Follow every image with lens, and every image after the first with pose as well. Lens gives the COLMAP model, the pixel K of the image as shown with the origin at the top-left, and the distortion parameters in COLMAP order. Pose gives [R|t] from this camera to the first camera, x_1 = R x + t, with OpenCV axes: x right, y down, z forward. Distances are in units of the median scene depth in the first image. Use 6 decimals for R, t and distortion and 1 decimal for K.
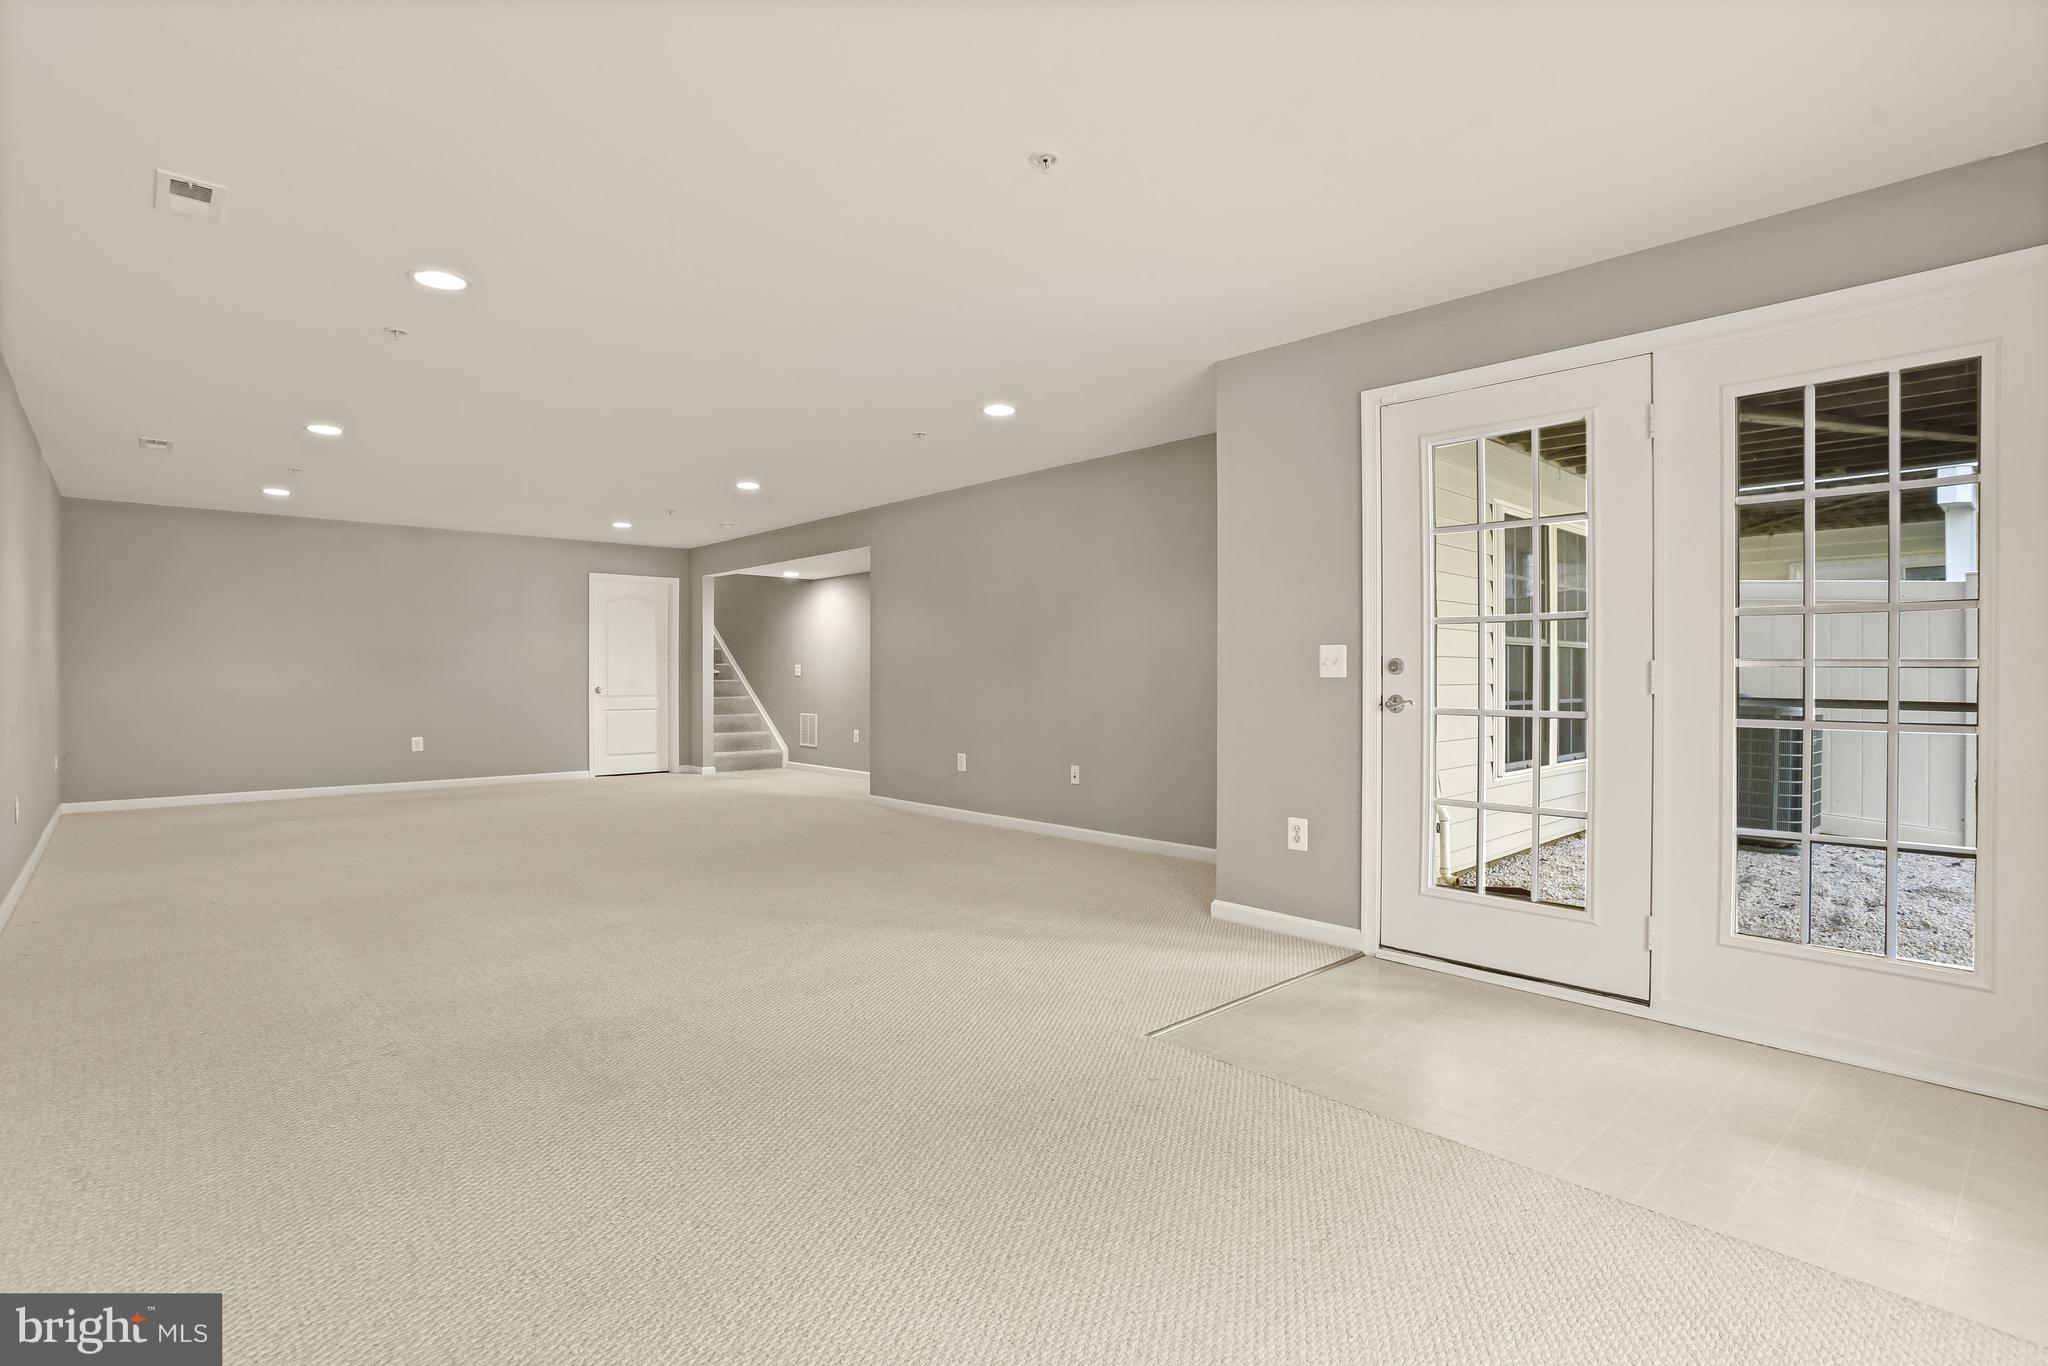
lens RADIAL K [[1026.6, 0, 1012.8], [0, 1026.6, 673.7], [0, 0, 1]] dist [-0.013690, 0.000285]
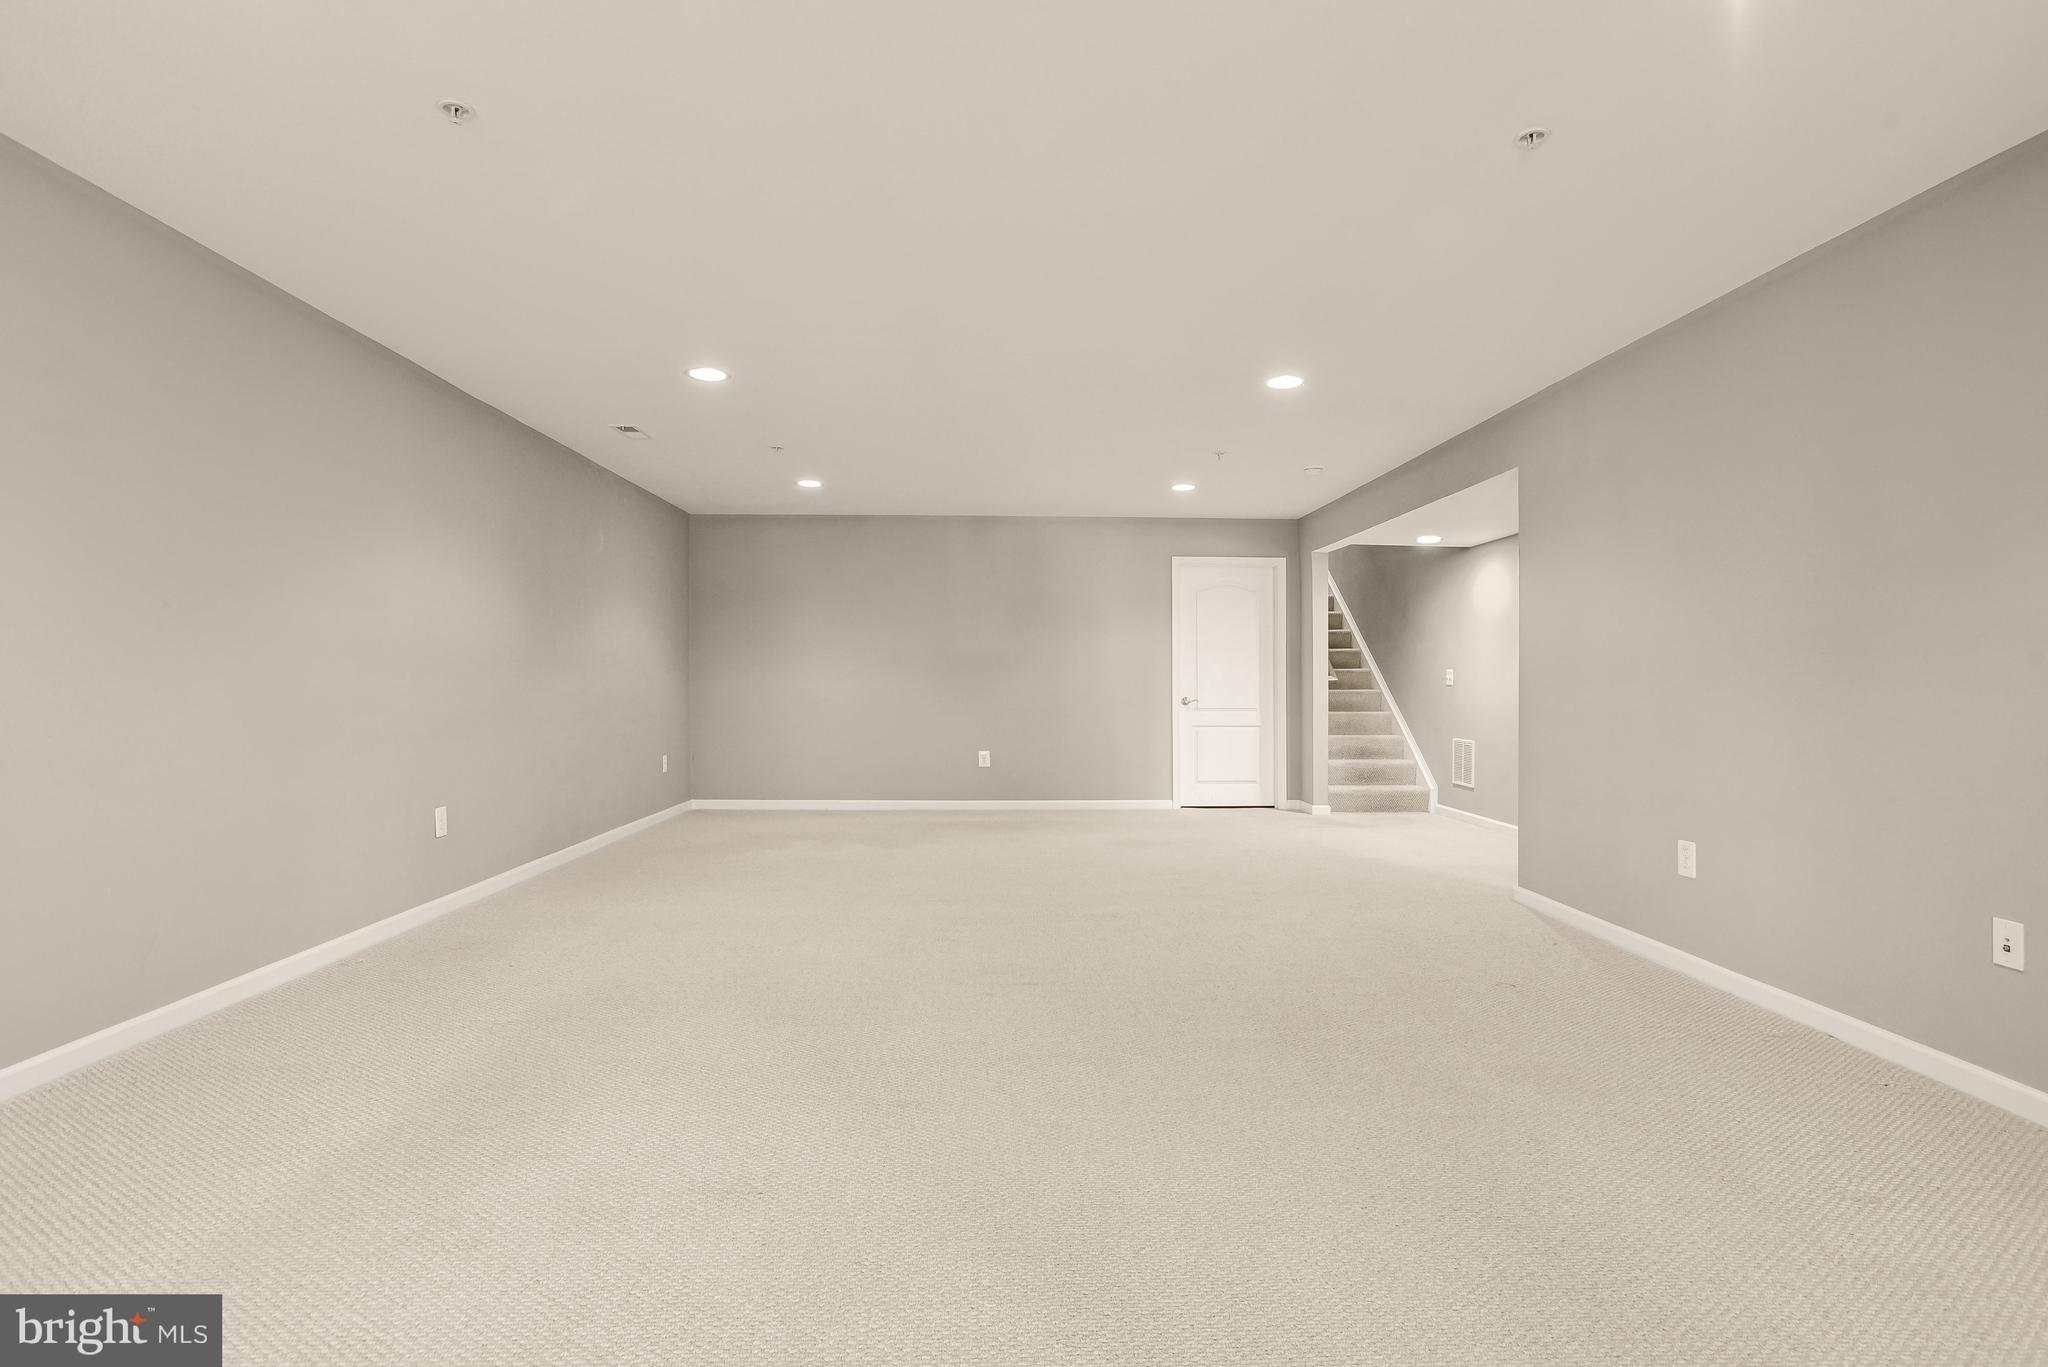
lens RADIAL K [[1026.6, 0, 1012.8], [0, 1026.6, 674.2], [0, 0, 1]] dist [-0.013690, 0.000285]
pose [[0.769681, -0.001043, -0.638427, 0.010196], [-0.003568, 0.999976, -0.005936, -0.000022], [0.638418, 0.006847, 0.769659, 0.272656]]
